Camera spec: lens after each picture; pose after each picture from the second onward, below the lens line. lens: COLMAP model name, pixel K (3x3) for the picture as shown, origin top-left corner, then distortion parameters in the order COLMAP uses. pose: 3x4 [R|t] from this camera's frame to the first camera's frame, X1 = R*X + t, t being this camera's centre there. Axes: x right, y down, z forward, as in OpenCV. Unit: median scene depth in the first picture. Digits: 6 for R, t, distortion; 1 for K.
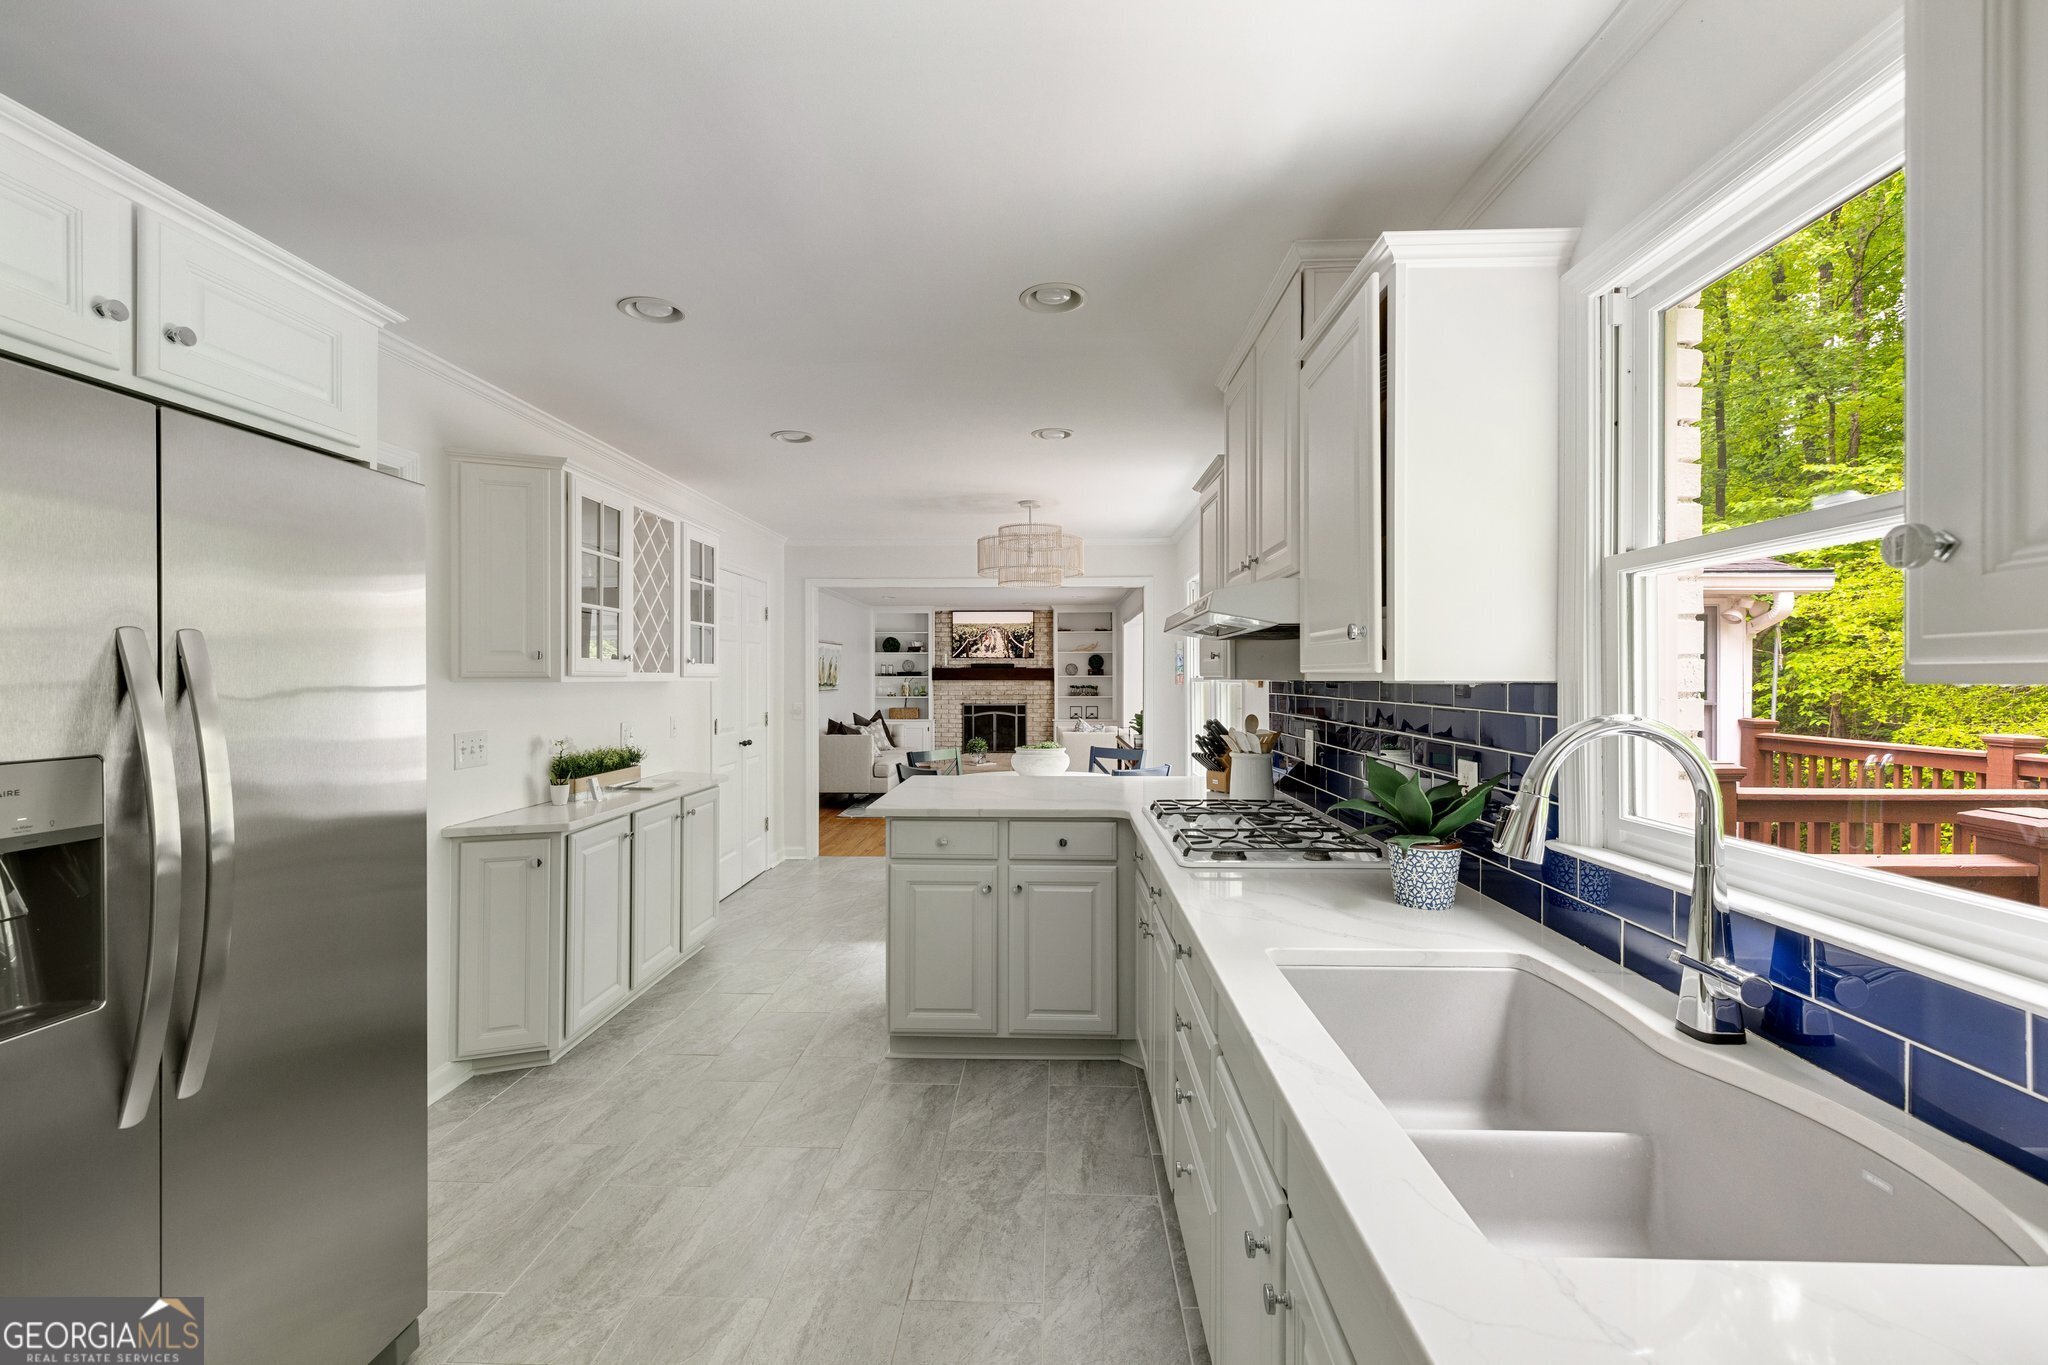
lens RADIAL K [[860.7, 0, 1012.6], [0, 860.7, 678.4], [0, 0, 1]] dist [0.001407, 0.000271]
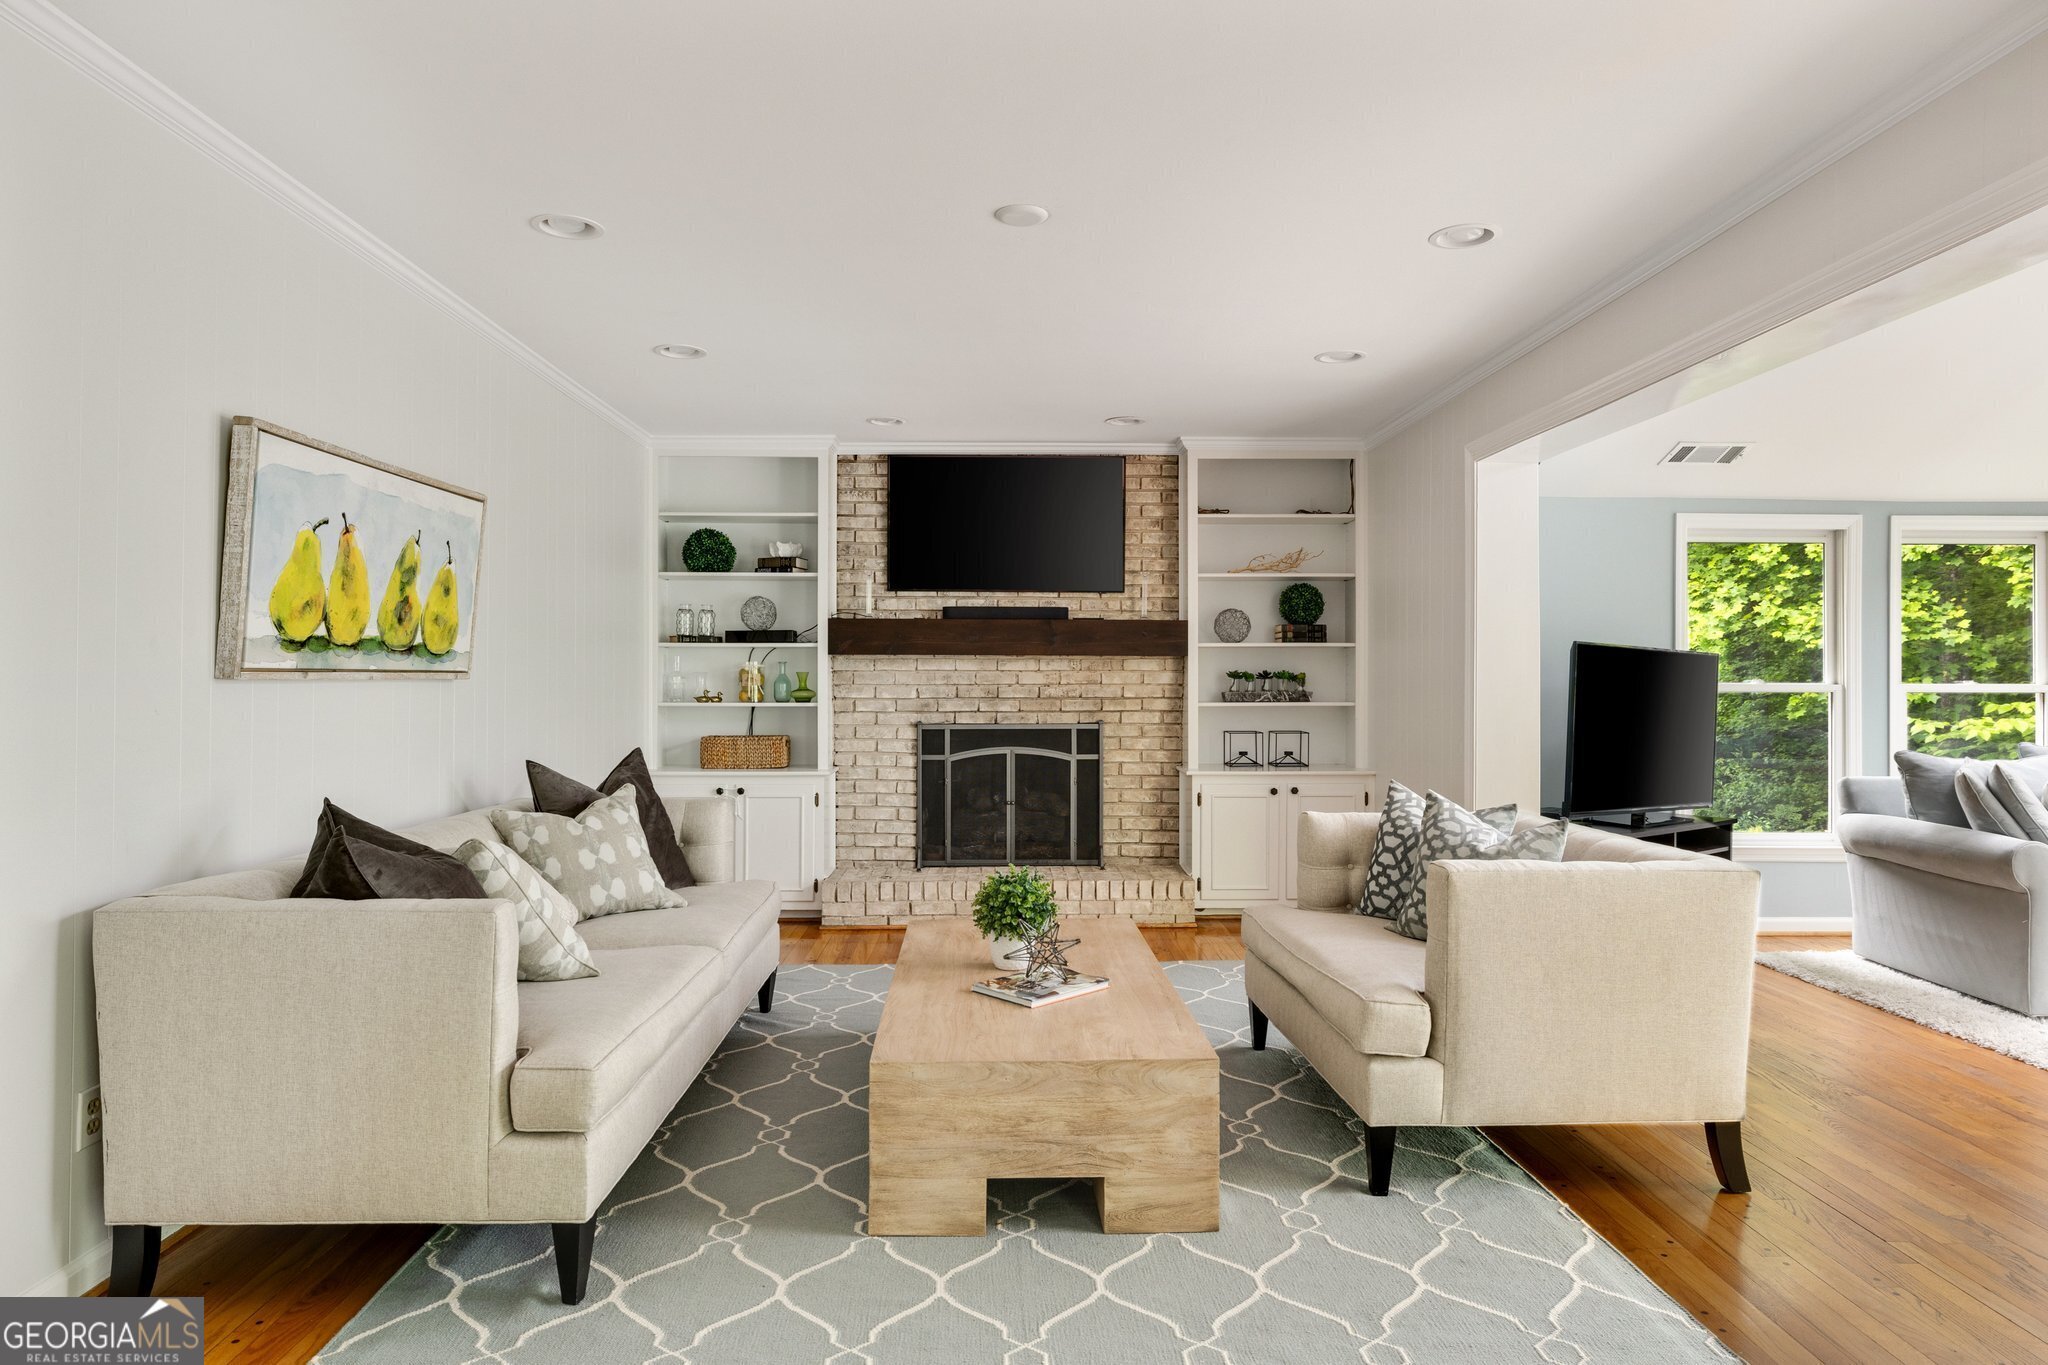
lens RADIAL K [[1261.3, 0, 1022.5], [0, 1261.3, 670.2], [0, 0, 1]] dist [0.002100, 0.000523]
pose [[0.998794, 0.003106, 0.049006, -0.040941], [-0.003012, 0.999993, -0.002001, 0.008996], [-0.049012, 0.001851, 0.998796, 0.495421]]
